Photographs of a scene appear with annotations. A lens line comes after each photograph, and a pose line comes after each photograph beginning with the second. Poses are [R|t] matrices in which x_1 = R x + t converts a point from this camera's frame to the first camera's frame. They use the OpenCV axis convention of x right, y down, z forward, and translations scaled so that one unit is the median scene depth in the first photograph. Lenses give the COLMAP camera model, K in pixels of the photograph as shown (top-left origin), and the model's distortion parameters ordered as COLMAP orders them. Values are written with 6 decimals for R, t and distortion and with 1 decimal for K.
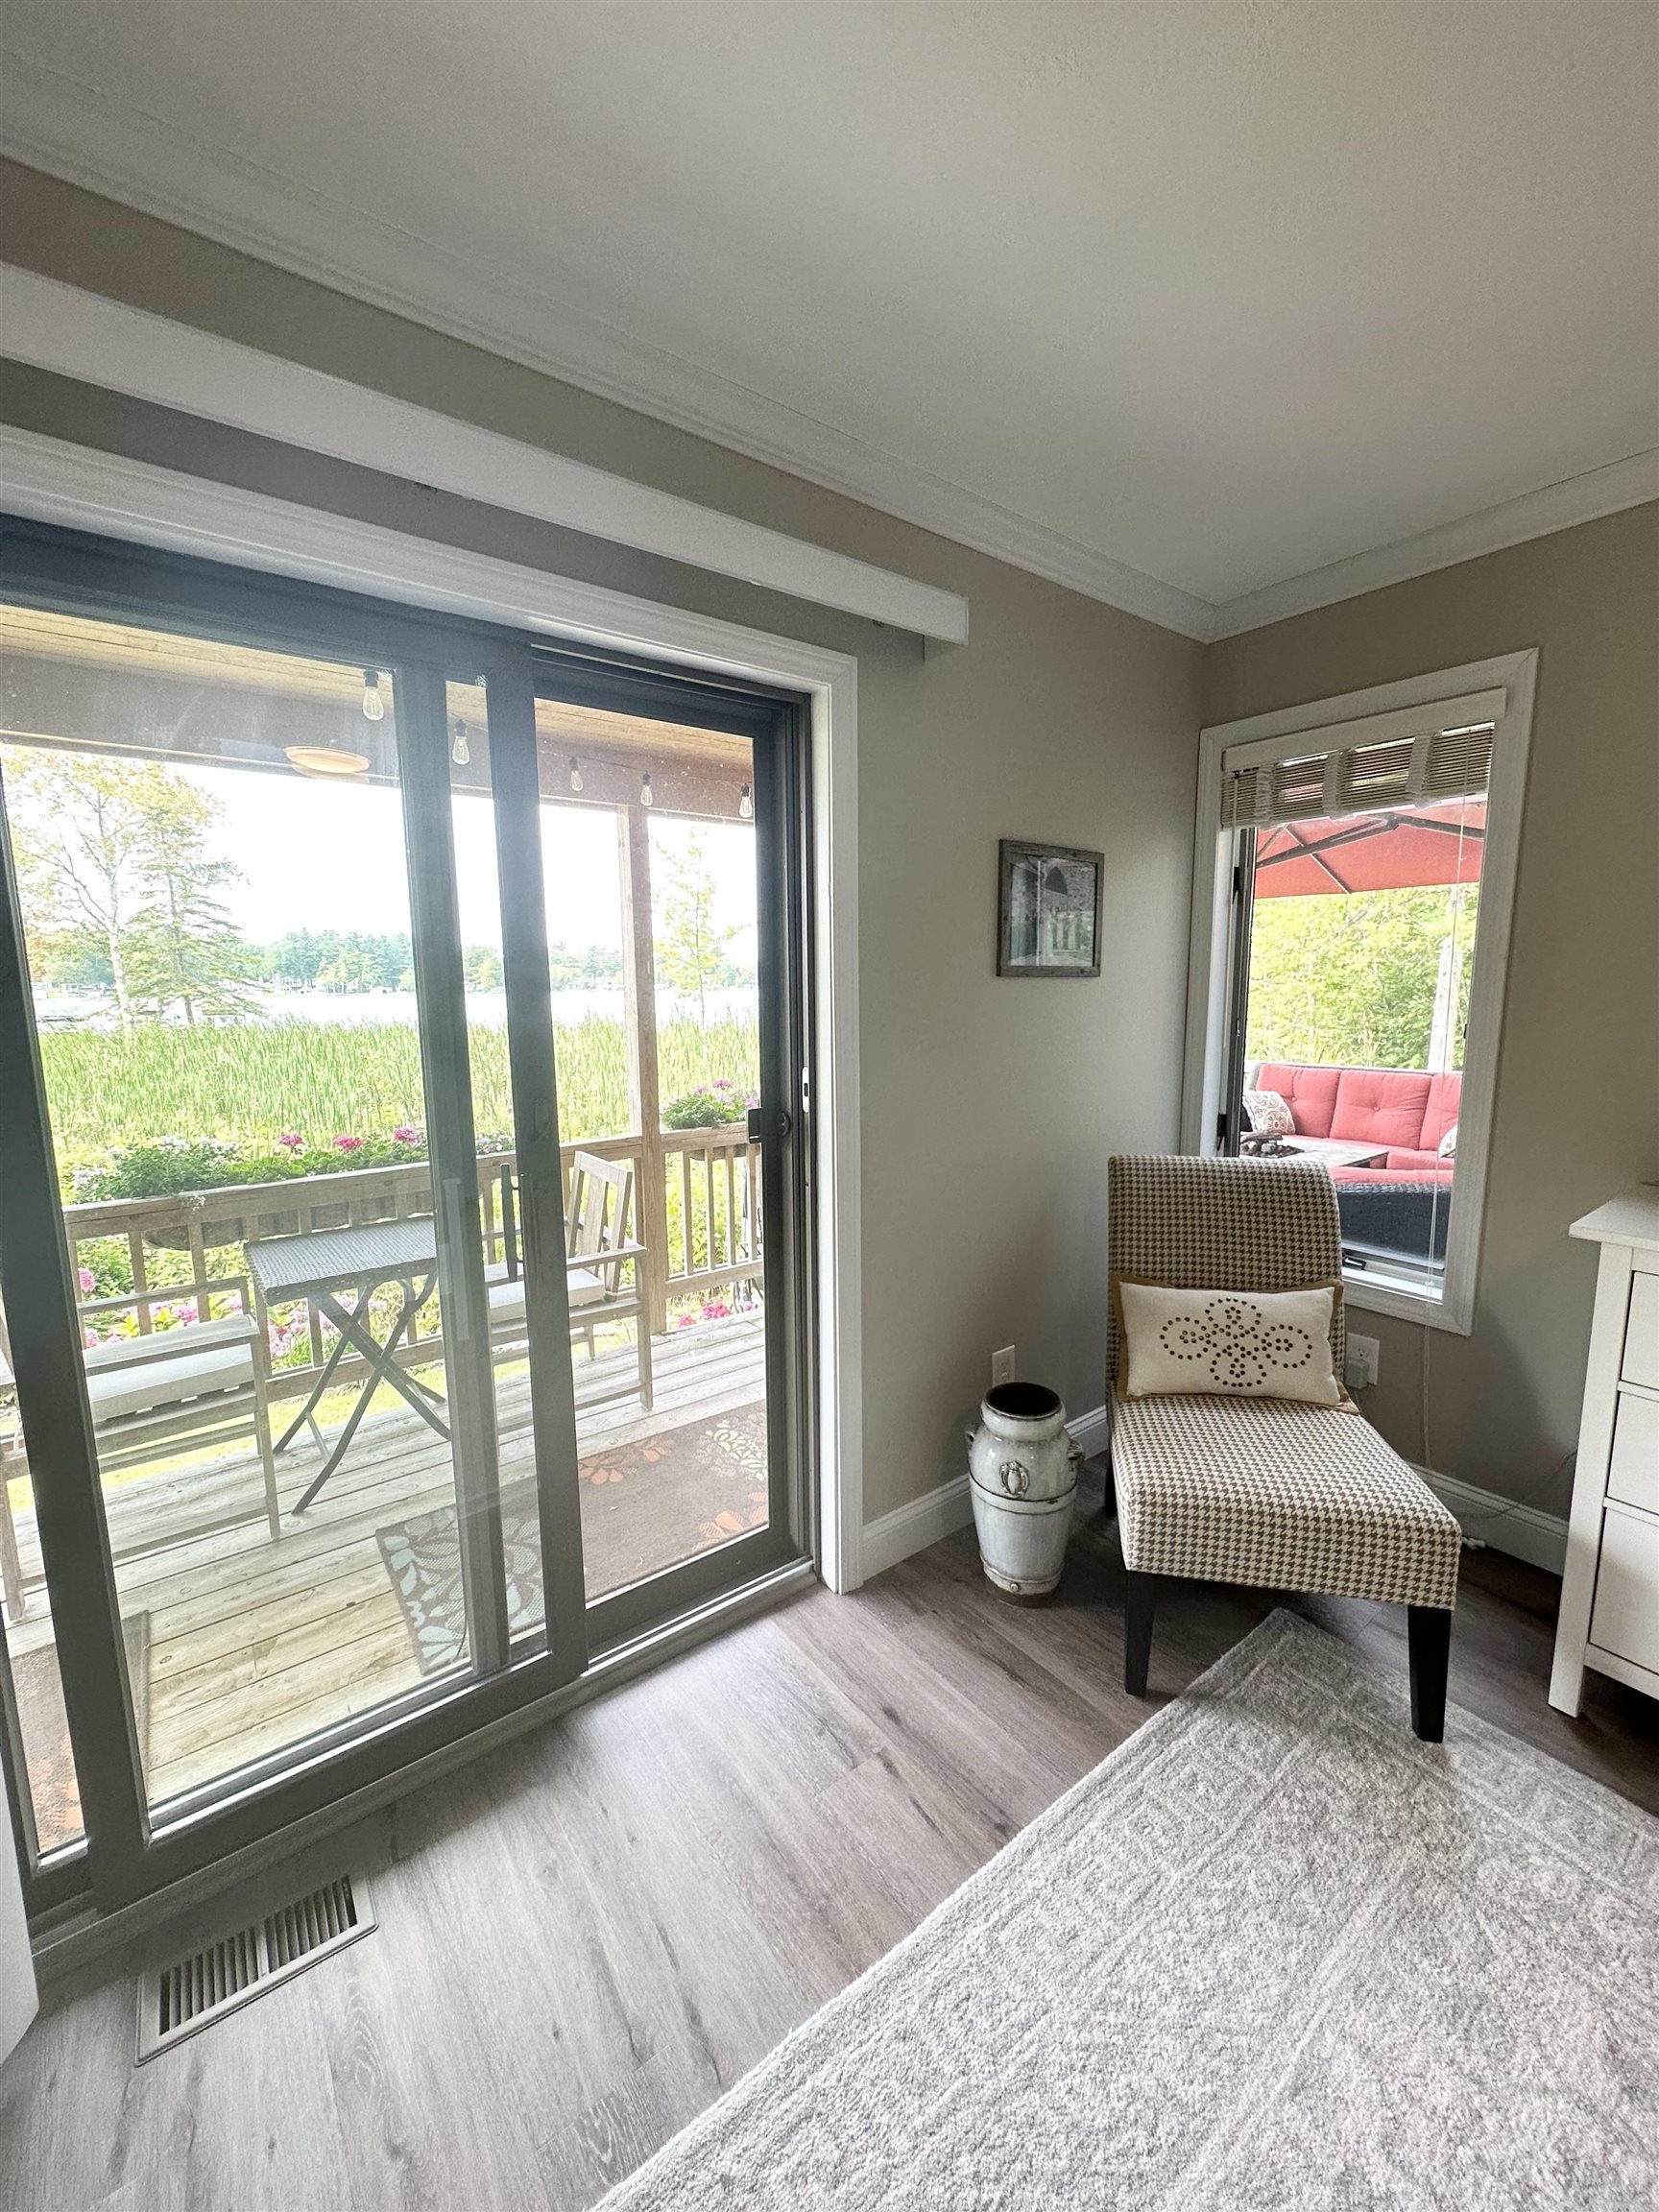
lens RADIAL K [[879.7, 0, 826.3], [0, 879.7, 1106.7], [0, 0, 1]] dist [-0.003842, 0.000896]
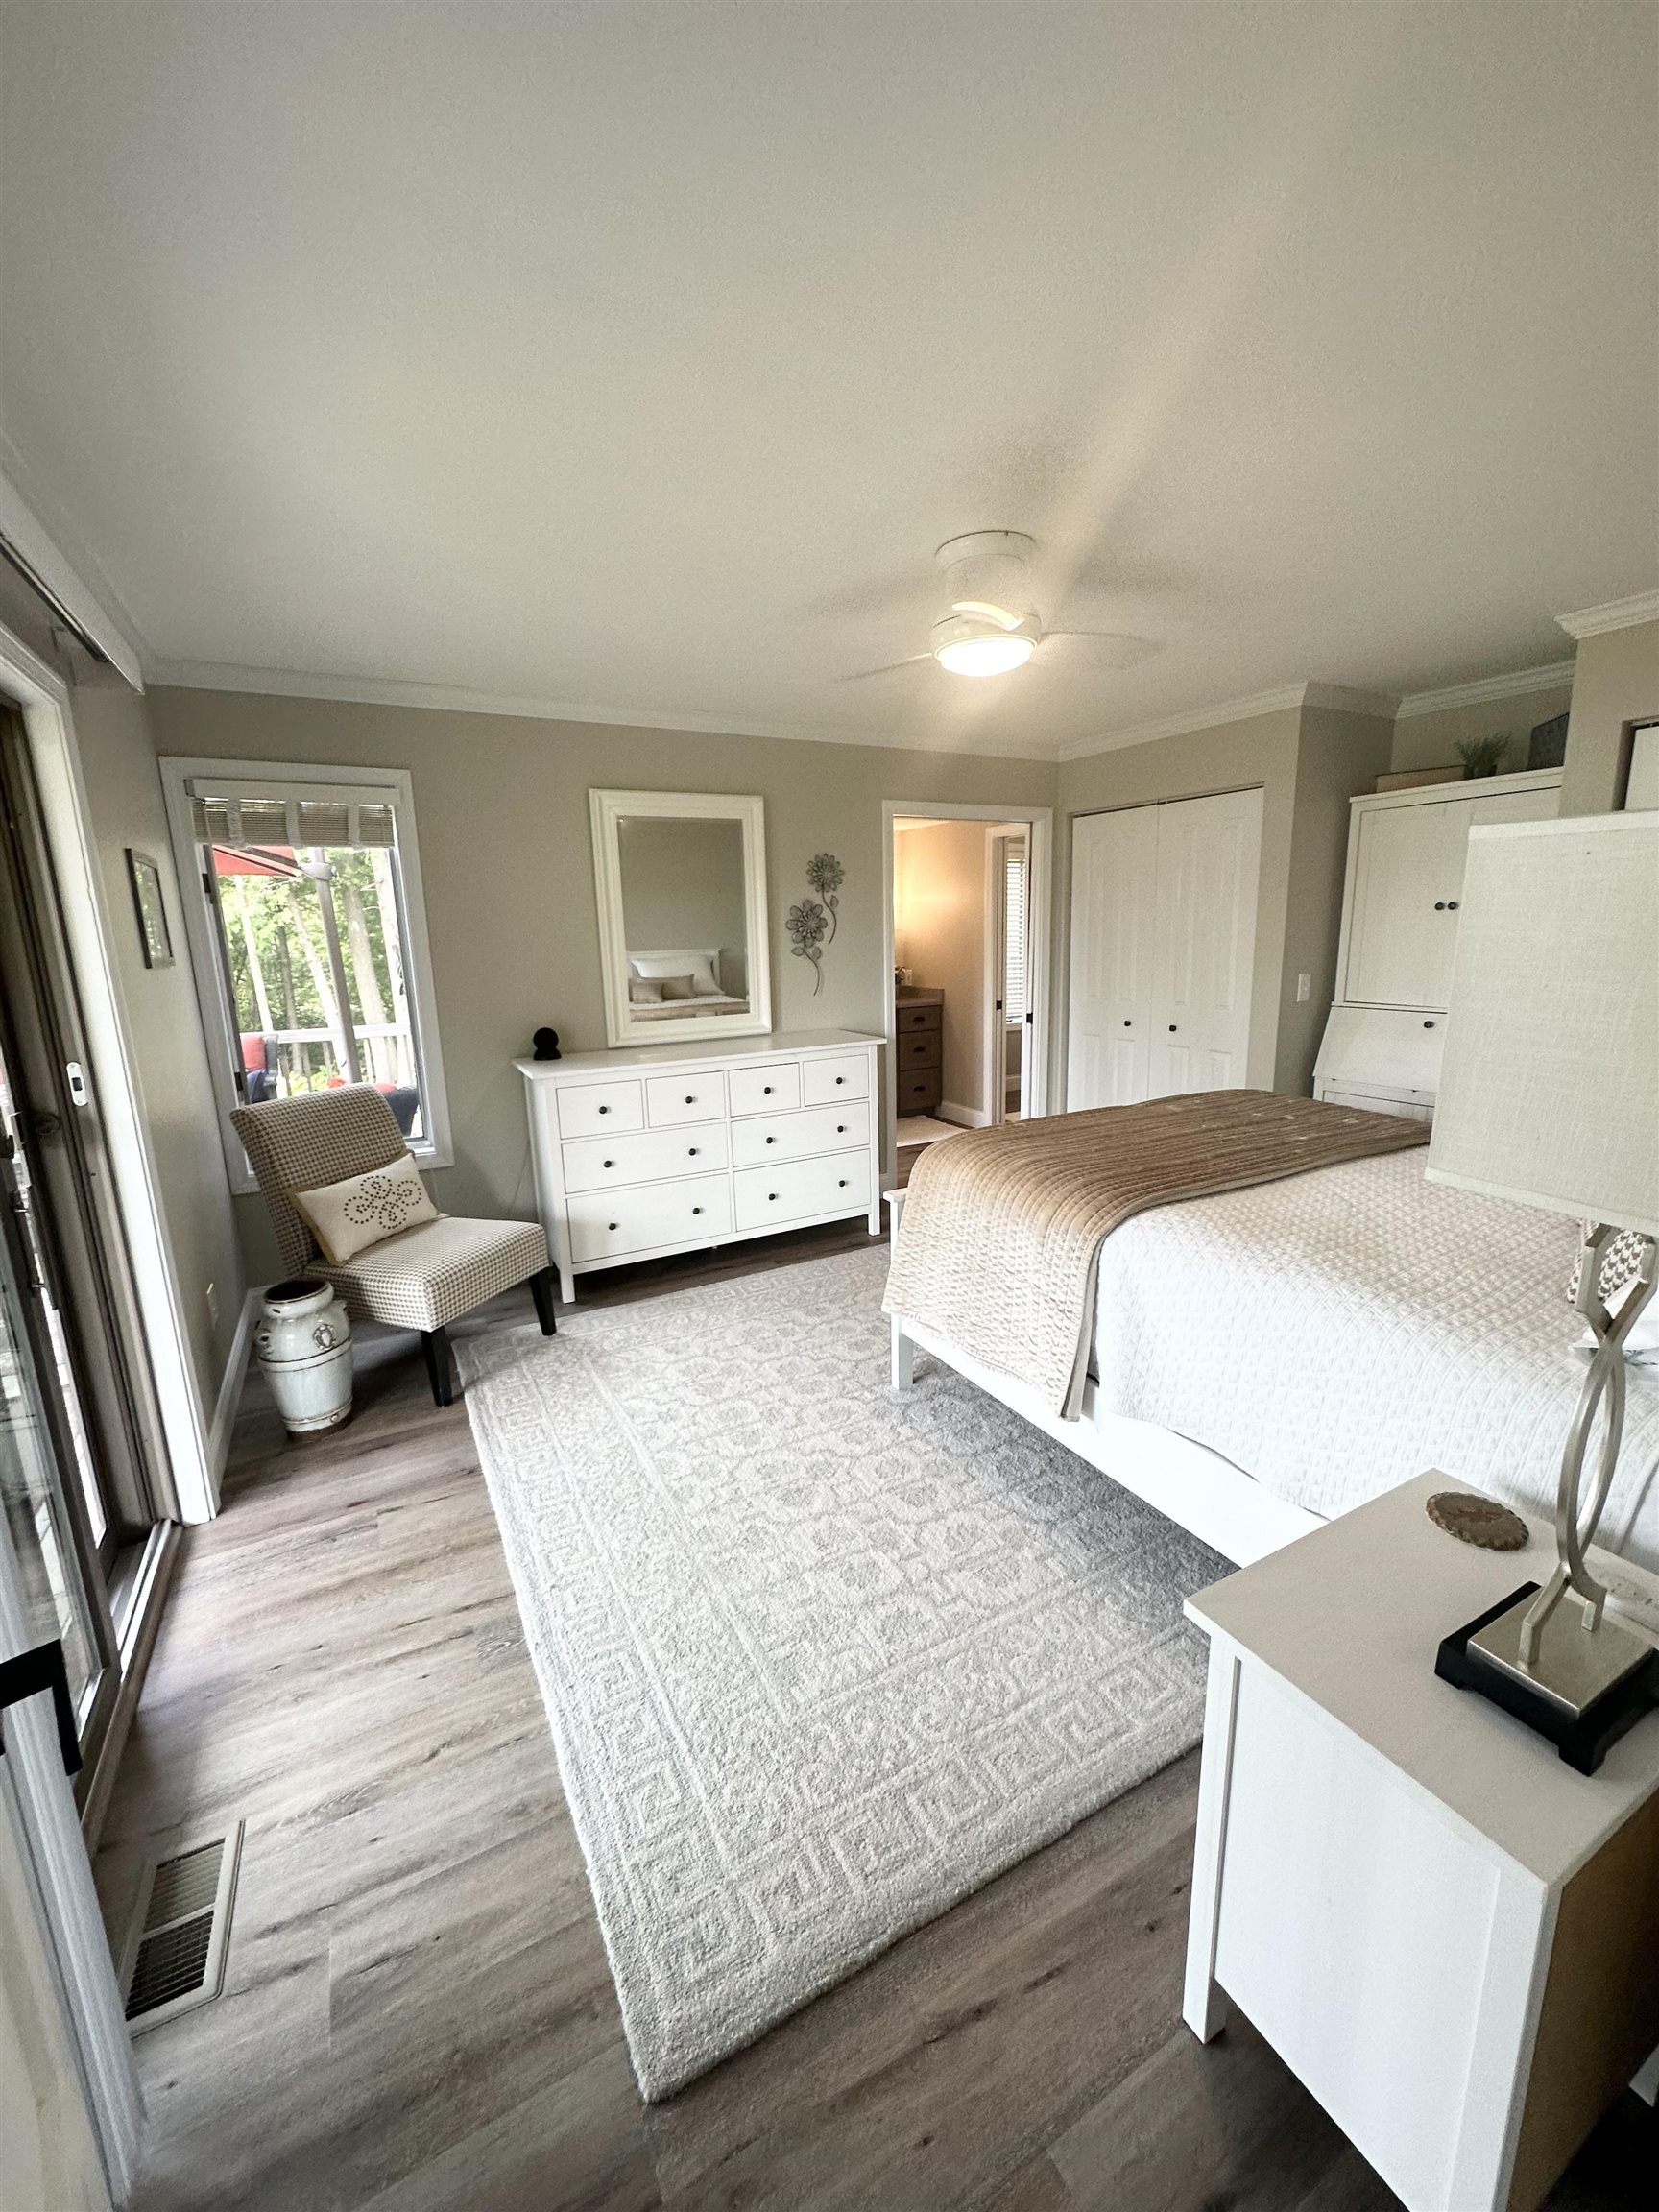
lens RADIAL K [[879.7, 0, 827.8], [0, 879.7, 1094.4], [0, 0, 1]] dist [-0.003842, 0.000896]
pose [[0.151948, -0.178292, 0.972175, -1.521658], [0.159429, 0.975137, 0.153917, -0.044392], [-0.975446, 0.131605, 0.176595, -0.077322]]
